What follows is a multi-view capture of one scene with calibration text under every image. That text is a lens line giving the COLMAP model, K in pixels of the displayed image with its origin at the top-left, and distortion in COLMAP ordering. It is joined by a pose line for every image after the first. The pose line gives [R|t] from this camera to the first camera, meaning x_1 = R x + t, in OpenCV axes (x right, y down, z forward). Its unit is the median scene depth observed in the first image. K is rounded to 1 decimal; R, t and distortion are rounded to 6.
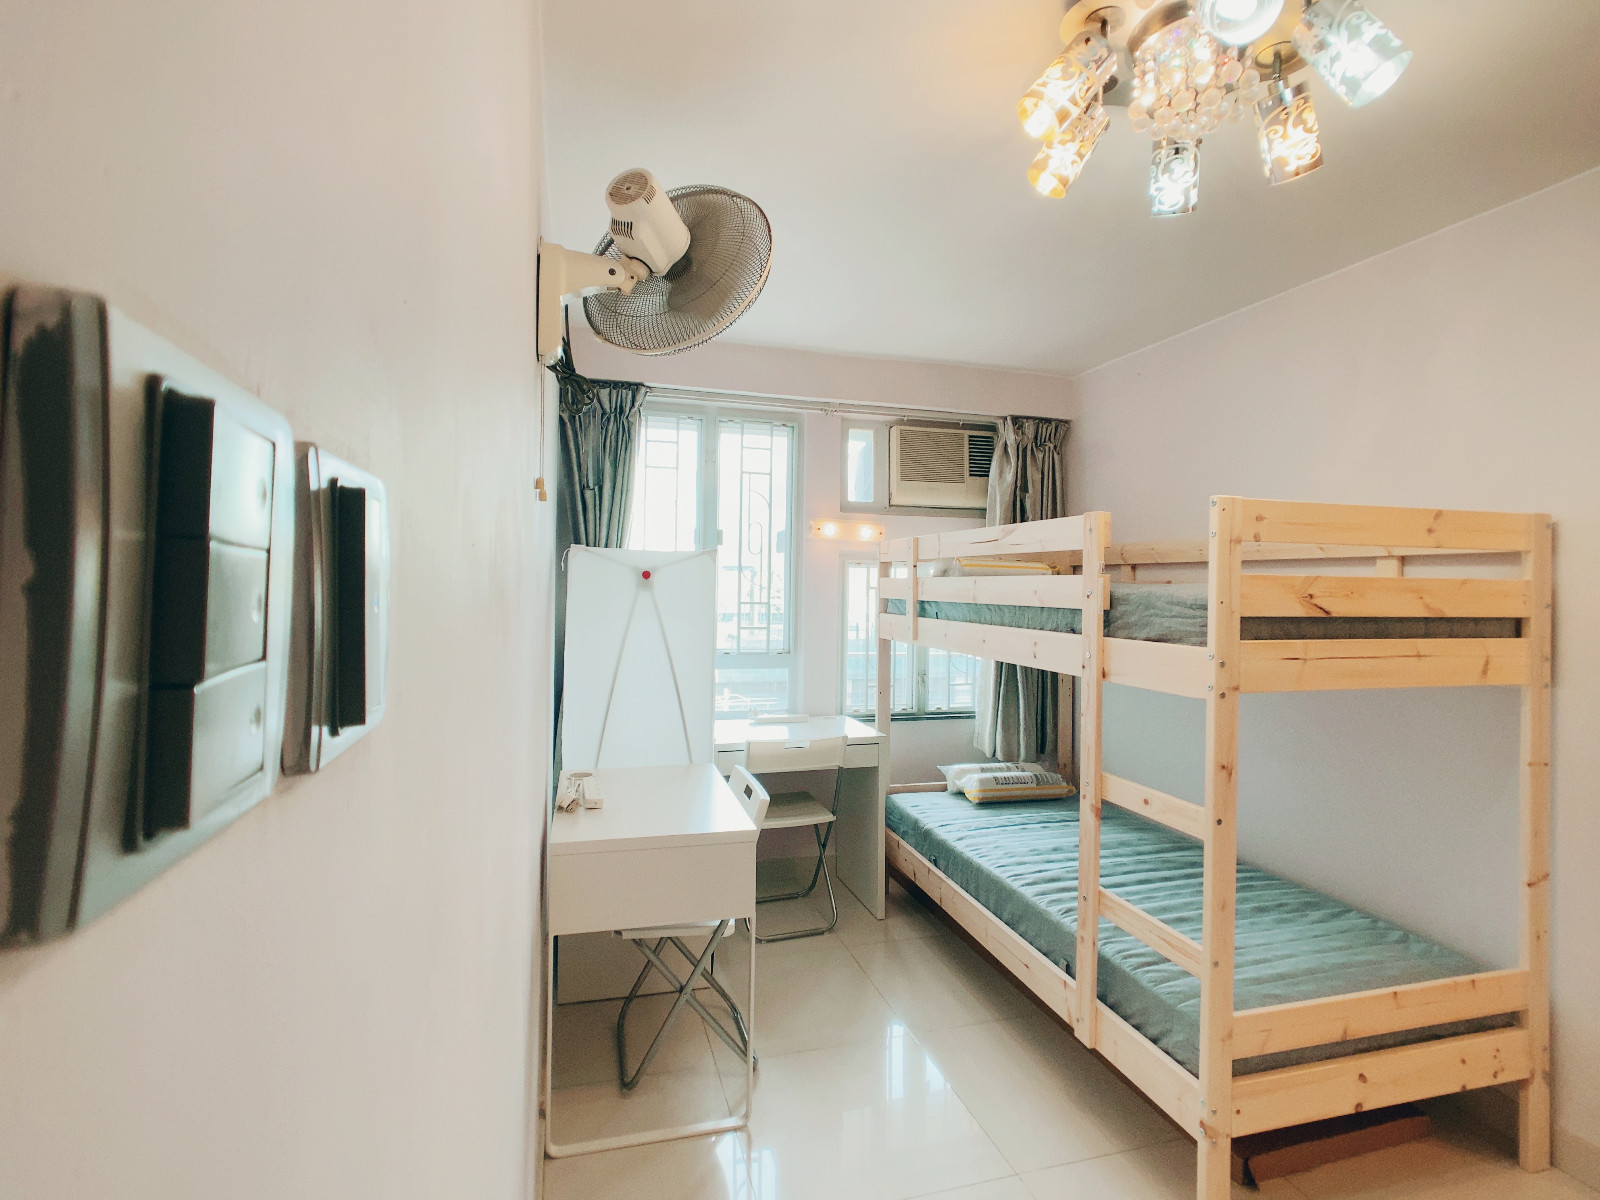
lens RADIAL K [[772.0, 0, 796.1], [0, 772.0, 592.4], [0, 0, 1]] dist [-0.036933, -0.000101]
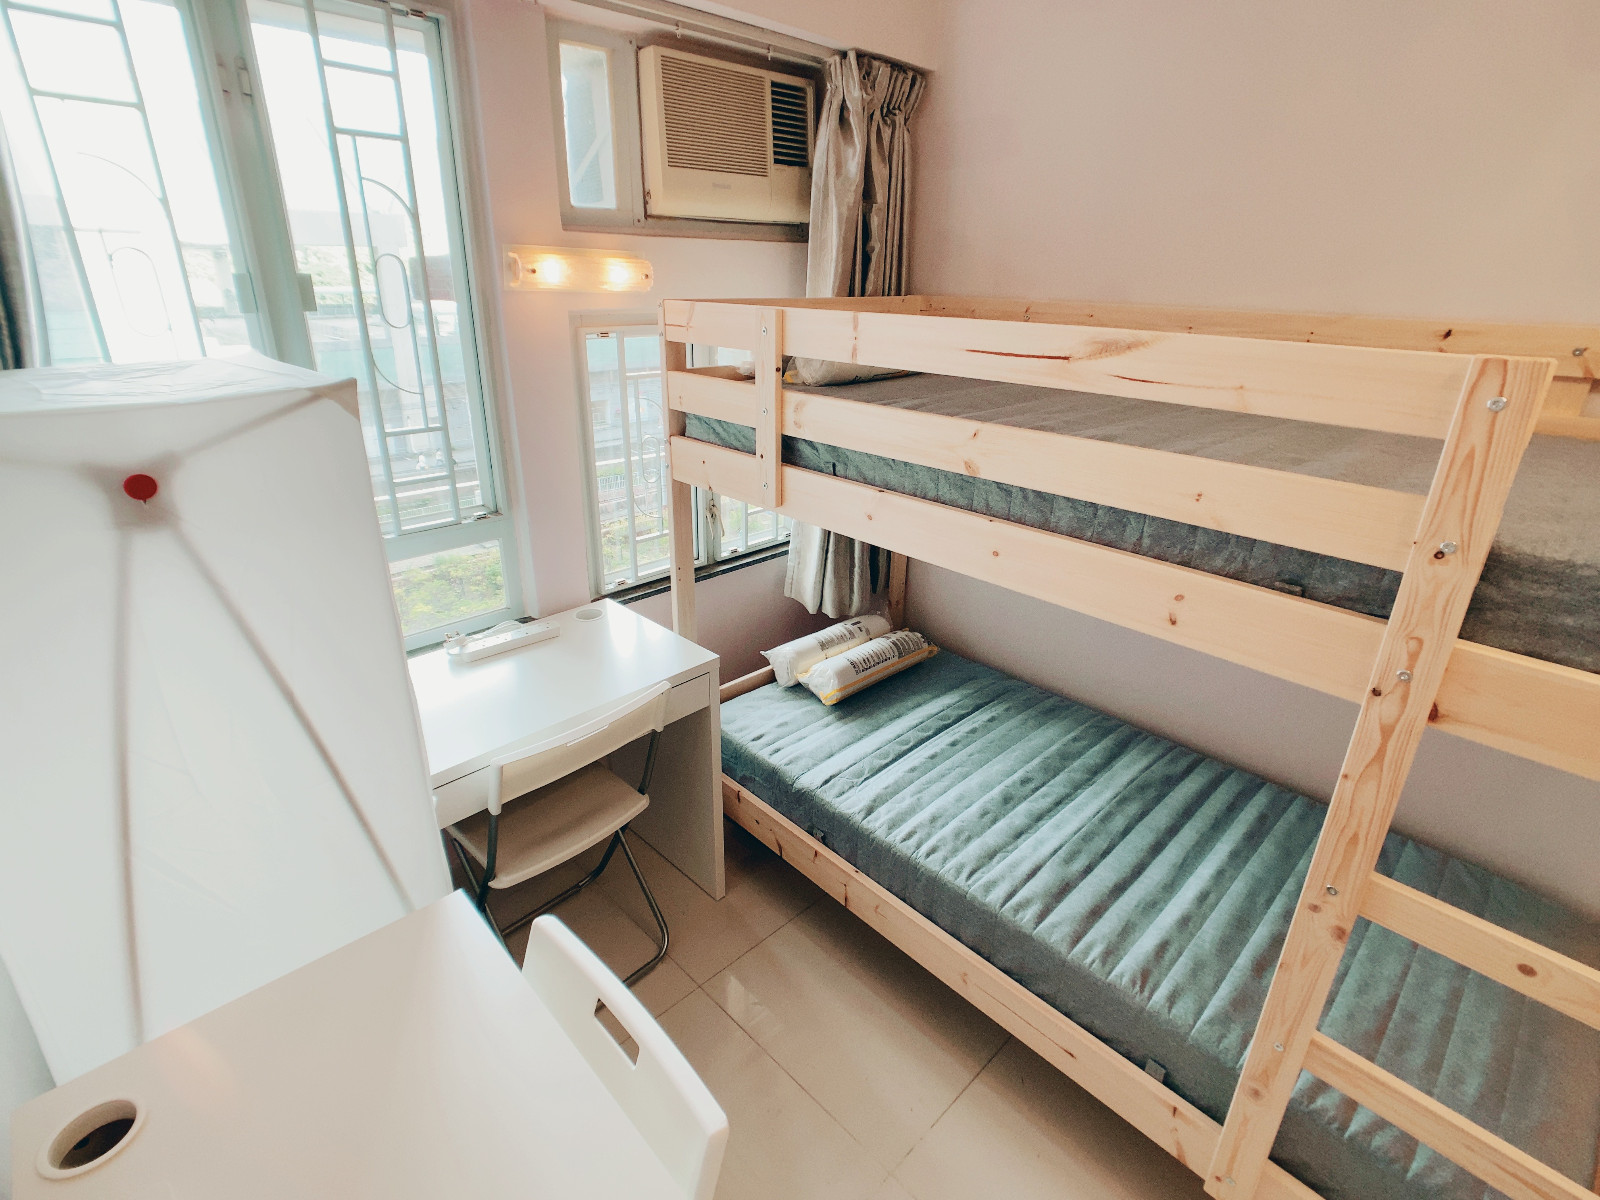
lens RADIAL K [[772.0, 0, 796.1], [0, 772.0, 592.4], [0, 0, 1]] dist [-0.036933, -0.000101]
pose [[0.878668, -0.183534, 0.440747, -0.073127], [0.000595, 0.923579, 0.383407, -0.077021], [-0.477433, -0.336625, 0.811629, 0.442365]]
